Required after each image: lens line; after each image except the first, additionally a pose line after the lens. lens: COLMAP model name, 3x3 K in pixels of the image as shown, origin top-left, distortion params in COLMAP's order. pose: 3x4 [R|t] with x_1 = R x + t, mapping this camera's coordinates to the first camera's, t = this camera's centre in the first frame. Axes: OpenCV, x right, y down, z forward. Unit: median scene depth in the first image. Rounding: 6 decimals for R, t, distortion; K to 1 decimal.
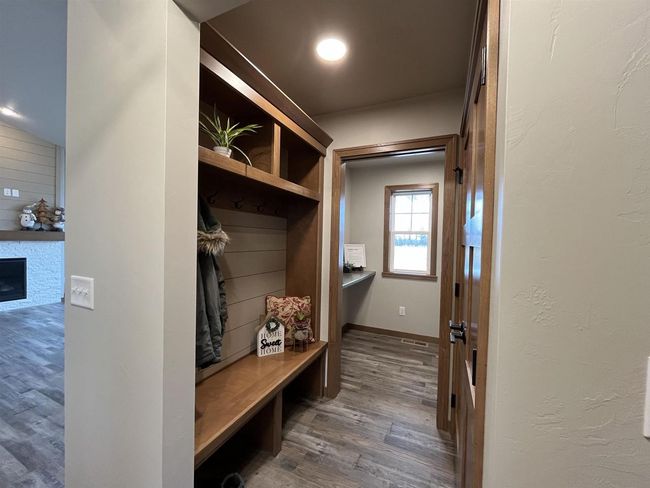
lens RADIAL K [[263.4, 0, 327.1], [0, 263.4, 245.9], [0, 0, 1]] dist [-0.001856, -0.001109]
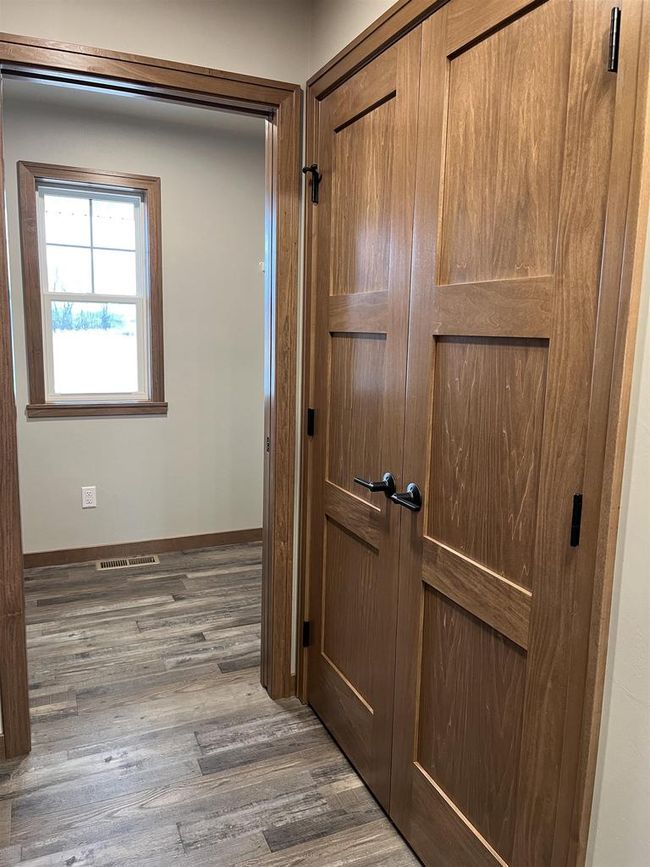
lens RADIAL K [[653.7, 0, 330.6], [0, 653.7, 431.8], [0, 0, 1]] dist [0.045542, -0.062583]
pose [[0.664468, -0.122236, 0.737252, -0.267679], [0.006751, 0.987474, 0.157638, -0.007959], [-0.747286, -0.099768, 0.656970, 0.100759]]
